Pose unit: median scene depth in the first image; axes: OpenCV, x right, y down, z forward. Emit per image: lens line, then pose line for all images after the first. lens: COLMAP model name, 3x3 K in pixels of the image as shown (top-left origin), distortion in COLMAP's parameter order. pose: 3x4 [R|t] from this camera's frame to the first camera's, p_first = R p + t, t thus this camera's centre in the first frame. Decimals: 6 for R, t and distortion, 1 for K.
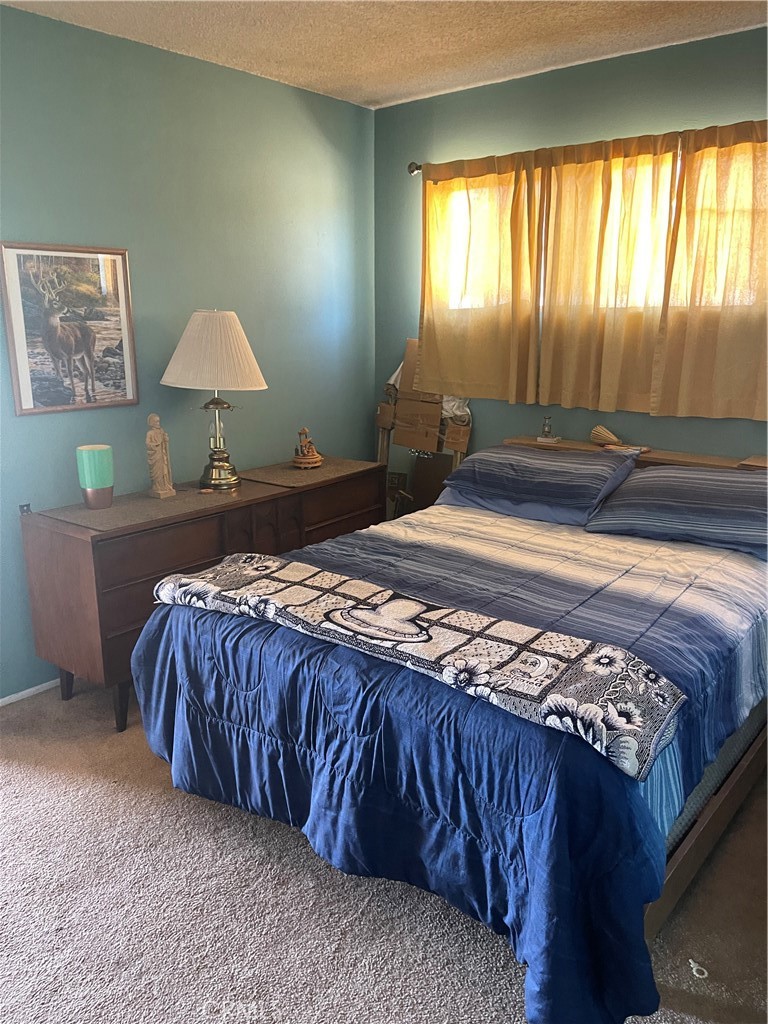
lens RADIAL K [[784.0, 0, 377.9], [0, 784.0, 510.0], [0, 0, 1]] dist [0.074745, -0.109154]
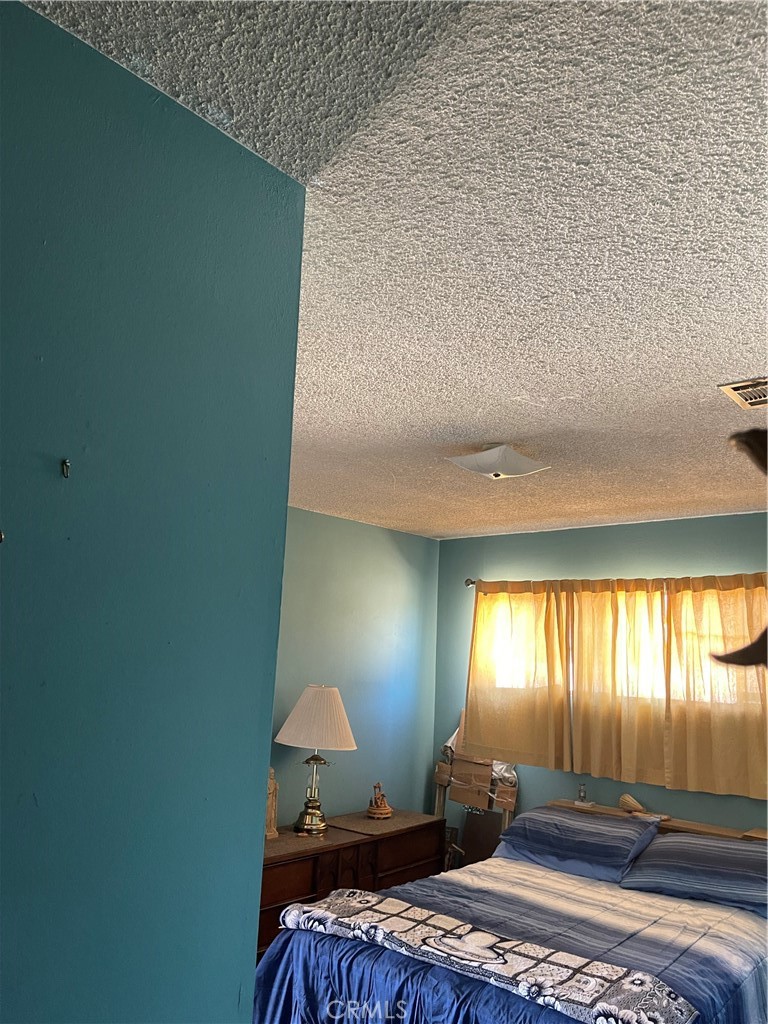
lens RADIAL K [[784.0, 0, 377.9], [0, 784.0, 510.0], [0, 0, 1]] dist [0.074745, -0.109154]
pose [[0.998595, 0.036612, -0.038301, -0.096819], [-0.049213, 0.908757, -0.414413, 0.027792], [0.019634, 0.415716, 0.909283, -0.415906]]
